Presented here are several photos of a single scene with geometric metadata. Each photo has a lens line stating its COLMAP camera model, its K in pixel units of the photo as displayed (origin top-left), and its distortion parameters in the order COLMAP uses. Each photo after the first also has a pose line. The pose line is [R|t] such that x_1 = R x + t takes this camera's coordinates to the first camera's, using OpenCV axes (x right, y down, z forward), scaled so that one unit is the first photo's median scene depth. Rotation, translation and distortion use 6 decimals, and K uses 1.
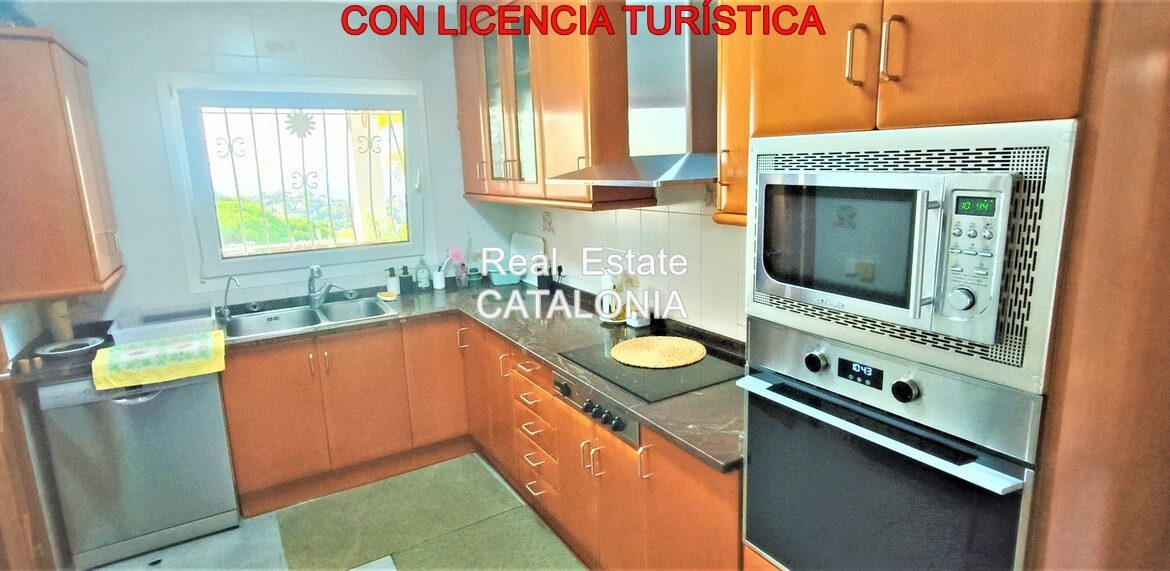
lens RADIAL K [[598.4, 0, 586.1], [0, 598.4, 282.1], [0, 0, 1]] dist [0.011906, -0.000554]
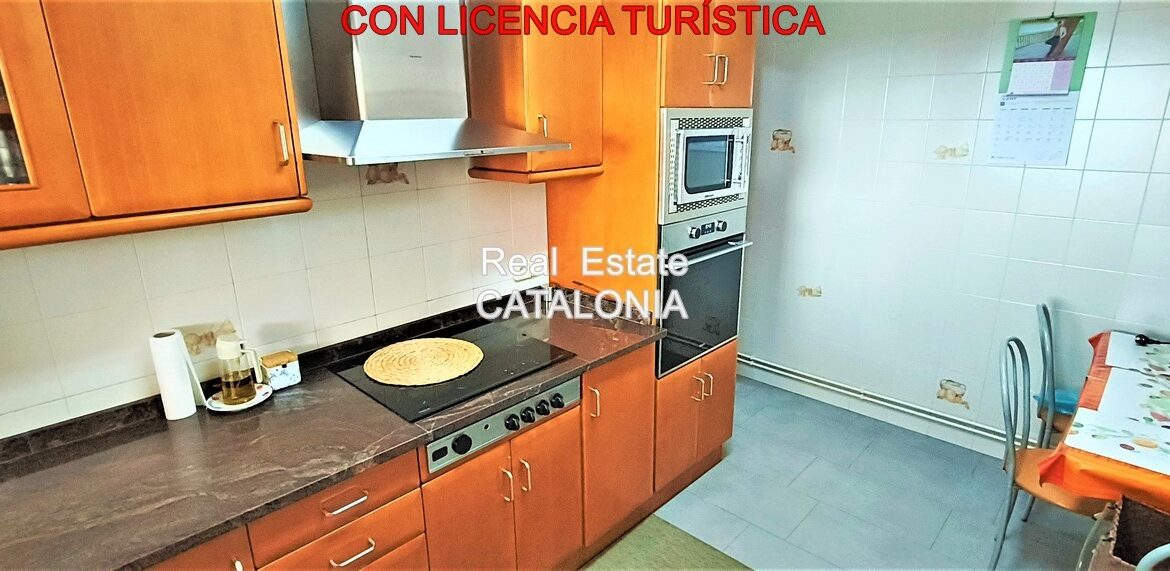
lens RADIAL K [[598.4, 0, 586.4], [0, 598.4, 284.4], [0, 0, 1]] dist [0.011906, -0.000554]
pose [[-0.270827, -0.228265, 0.935173, -0.820810], [0.212273, 0.933403, 0.289307, -0.207374], [-0.938932, 0.276864, -0.204336, 1.103840]]
